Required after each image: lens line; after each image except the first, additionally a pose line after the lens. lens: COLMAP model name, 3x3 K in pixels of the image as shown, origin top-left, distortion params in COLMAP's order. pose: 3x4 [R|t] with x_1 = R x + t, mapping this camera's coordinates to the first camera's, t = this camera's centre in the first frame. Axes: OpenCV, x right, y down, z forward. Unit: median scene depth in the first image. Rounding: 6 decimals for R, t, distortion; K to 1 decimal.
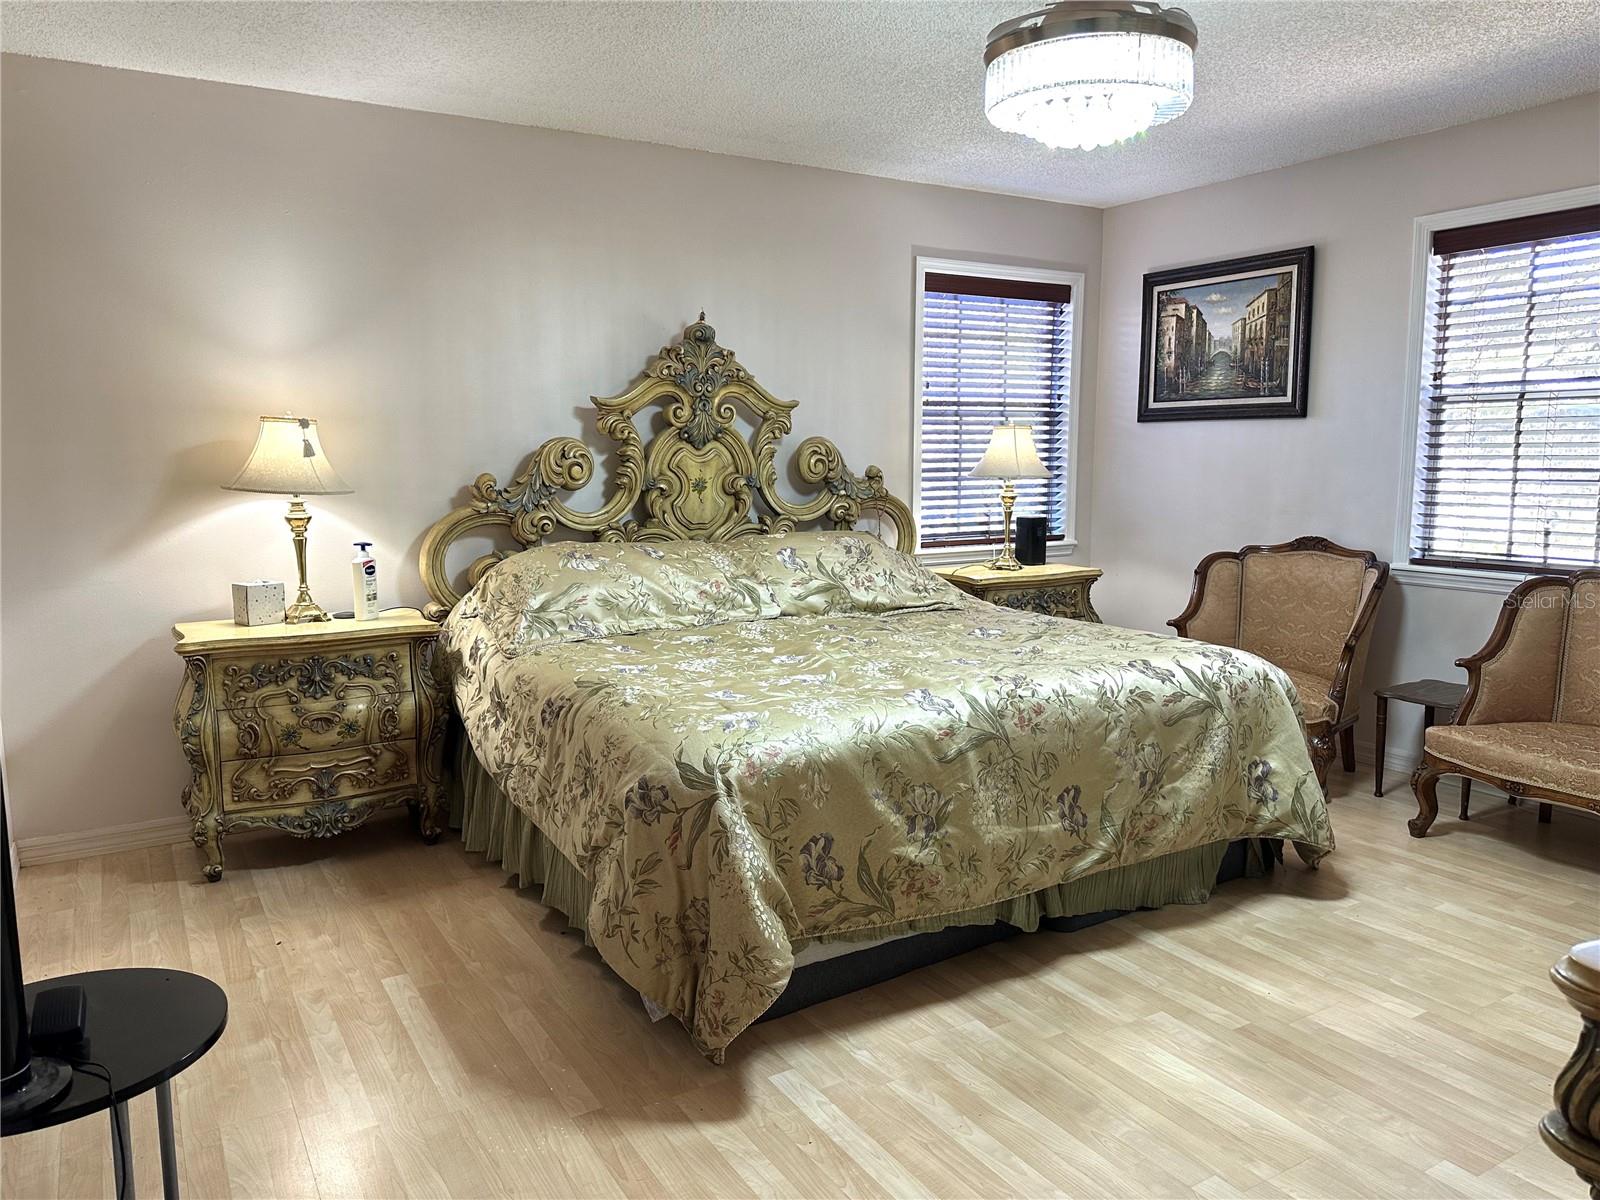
lens RADIAL K [[1149.7, 0, 800.0], [0, 1149.7, 600.0], [0, 0, 1]] dist [0.124695, -0.187191]
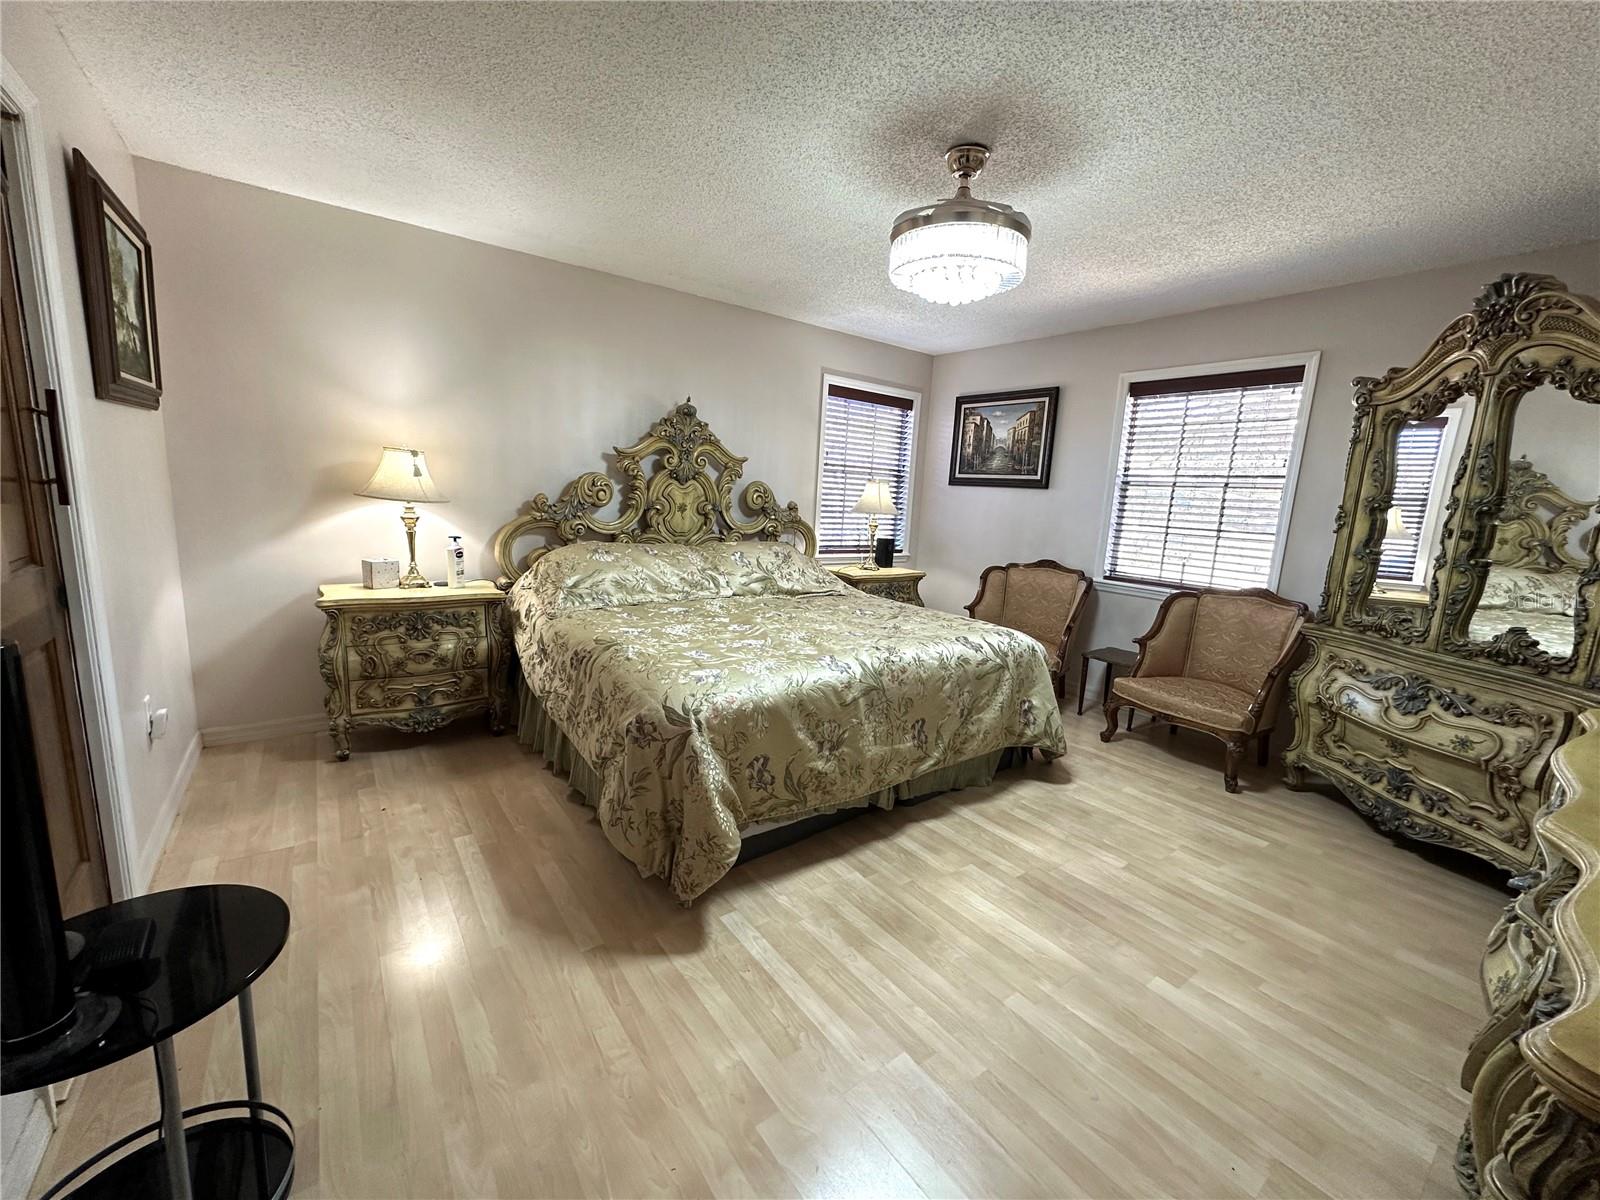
lens RADIAL K [[636.0, 0, 800.0], [0, 636.0, 600.0], [0, 0, 1]] dist [-0.001679, 0.000104]
pose [[0.993276, 0.040211, 0.108565, -0.022393], [-0.045014, 0.998096, 0.042166, -0.024109], [-0.106662, -0.046770, 0.993195, 0.156717]]
